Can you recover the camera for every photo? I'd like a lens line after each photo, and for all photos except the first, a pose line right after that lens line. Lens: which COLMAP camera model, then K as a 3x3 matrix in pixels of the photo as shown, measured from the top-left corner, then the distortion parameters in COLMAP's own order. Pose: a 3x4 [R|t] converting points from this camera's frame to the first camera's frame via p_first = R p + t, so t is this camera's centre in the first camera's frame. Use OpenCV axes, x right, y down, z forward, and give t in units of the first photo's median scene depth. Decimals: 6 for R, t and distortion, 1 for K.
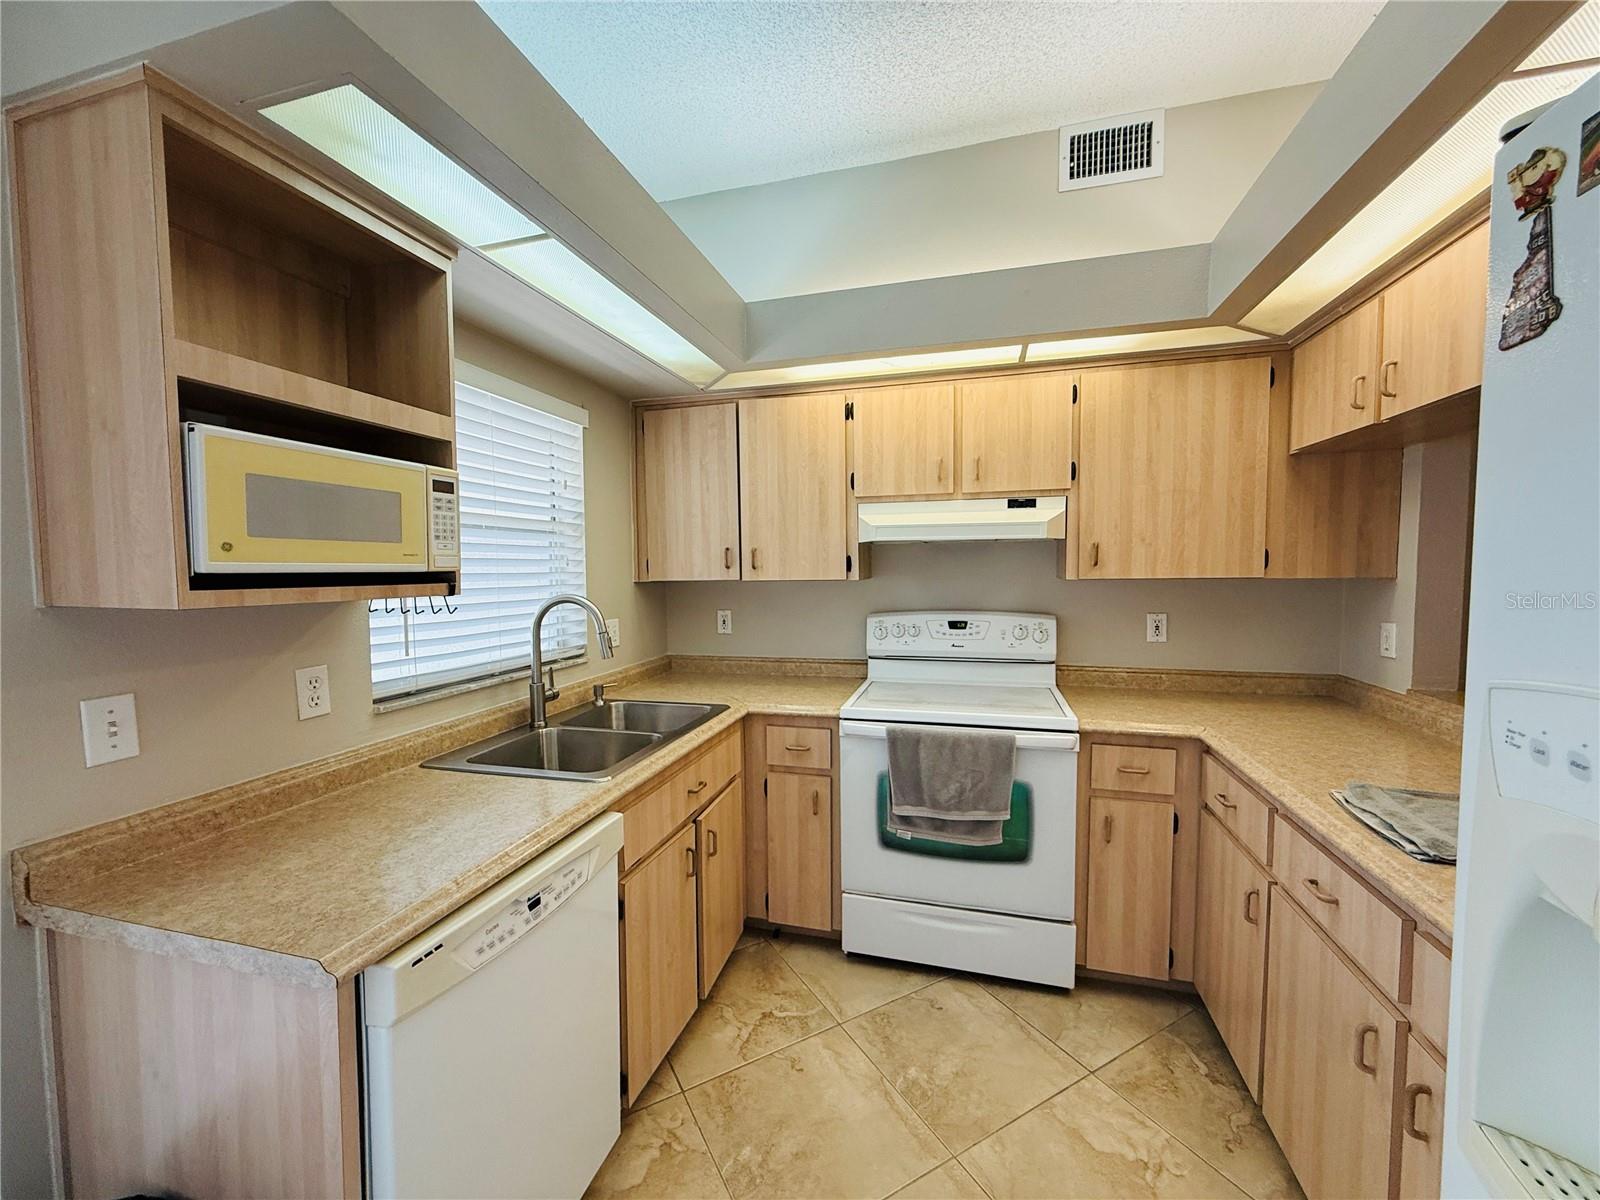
lens RADIAL K [[638.9, 0, 800.0], [0, 638.9, 600.0], [0, 0, 1]] dist [0.000648, -0.000108]
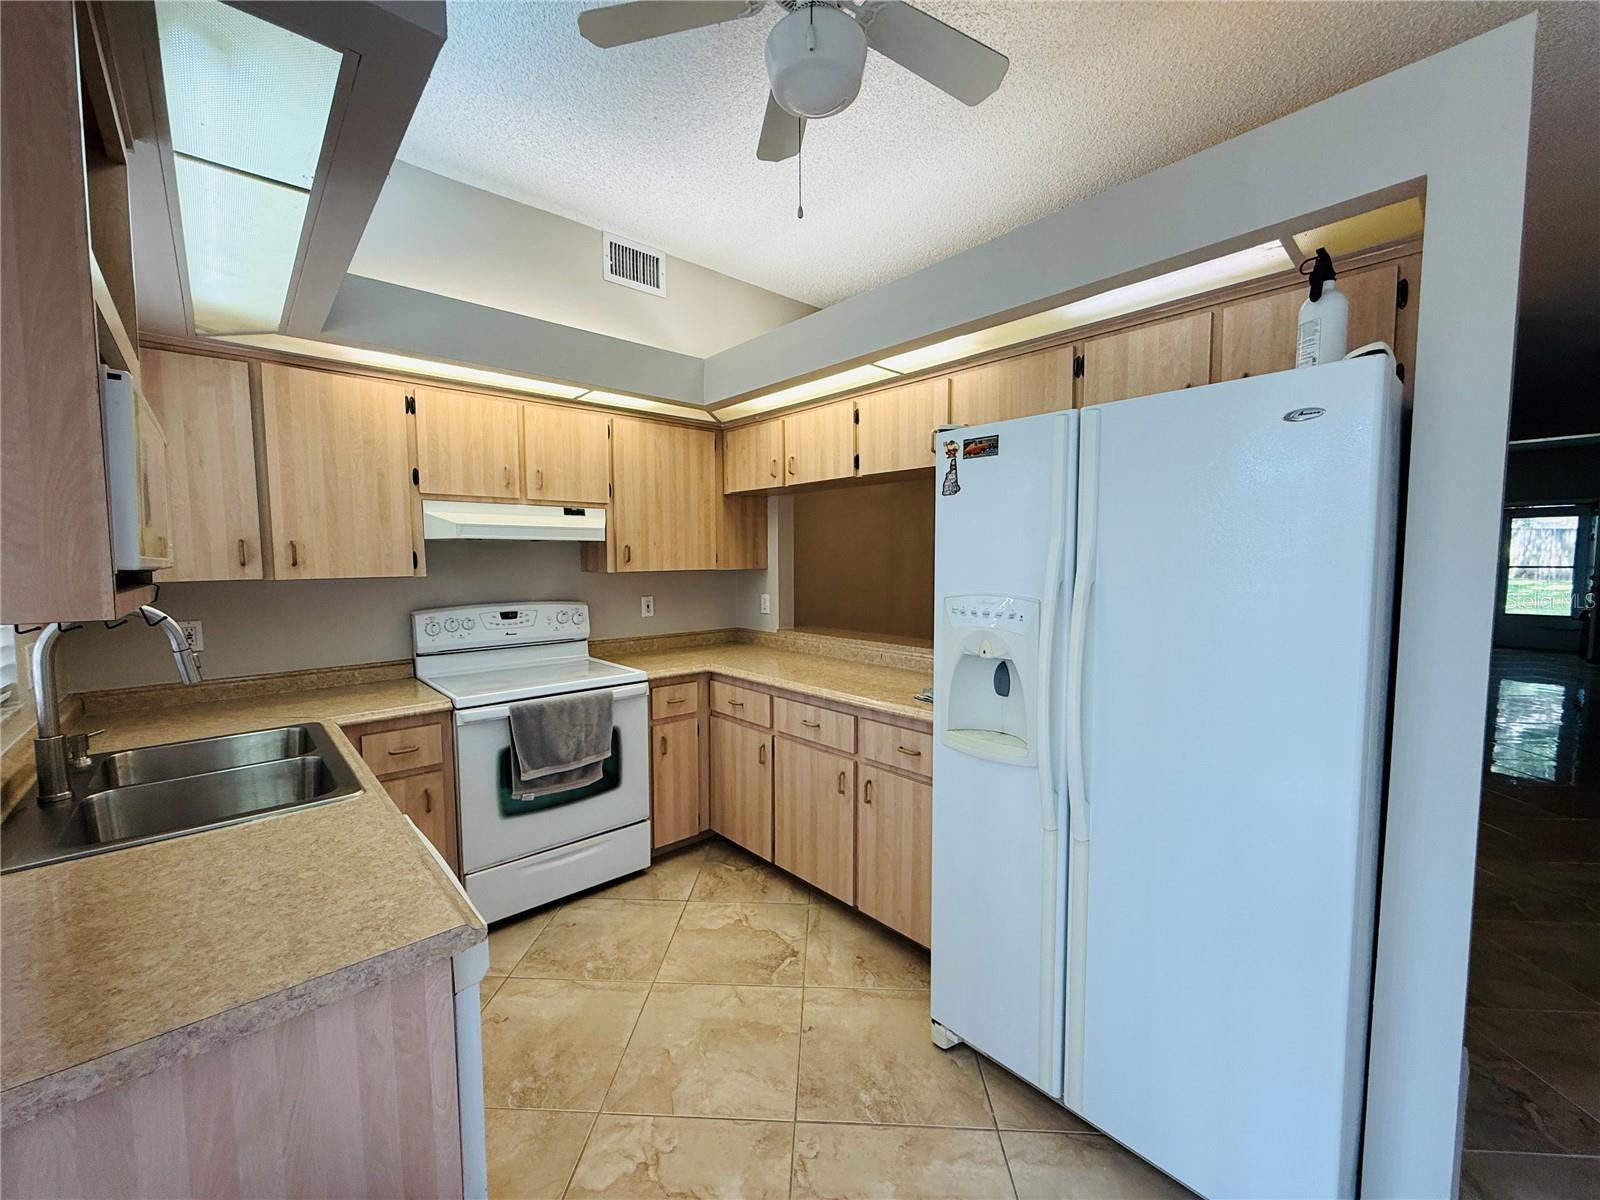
lens RADIAL K [[638.9, 0, 800.0], [0, 638.9, 600.0], [0, 0, 1]] dist [0.000648, -0.000108]
pose [[0.527596, -0.050260, 0.848007, -0.525779], [0.047367, 0.998436, 0.029706, 0.003841], [-0.848174, 0.024495, 0.529152, -0.025954]]
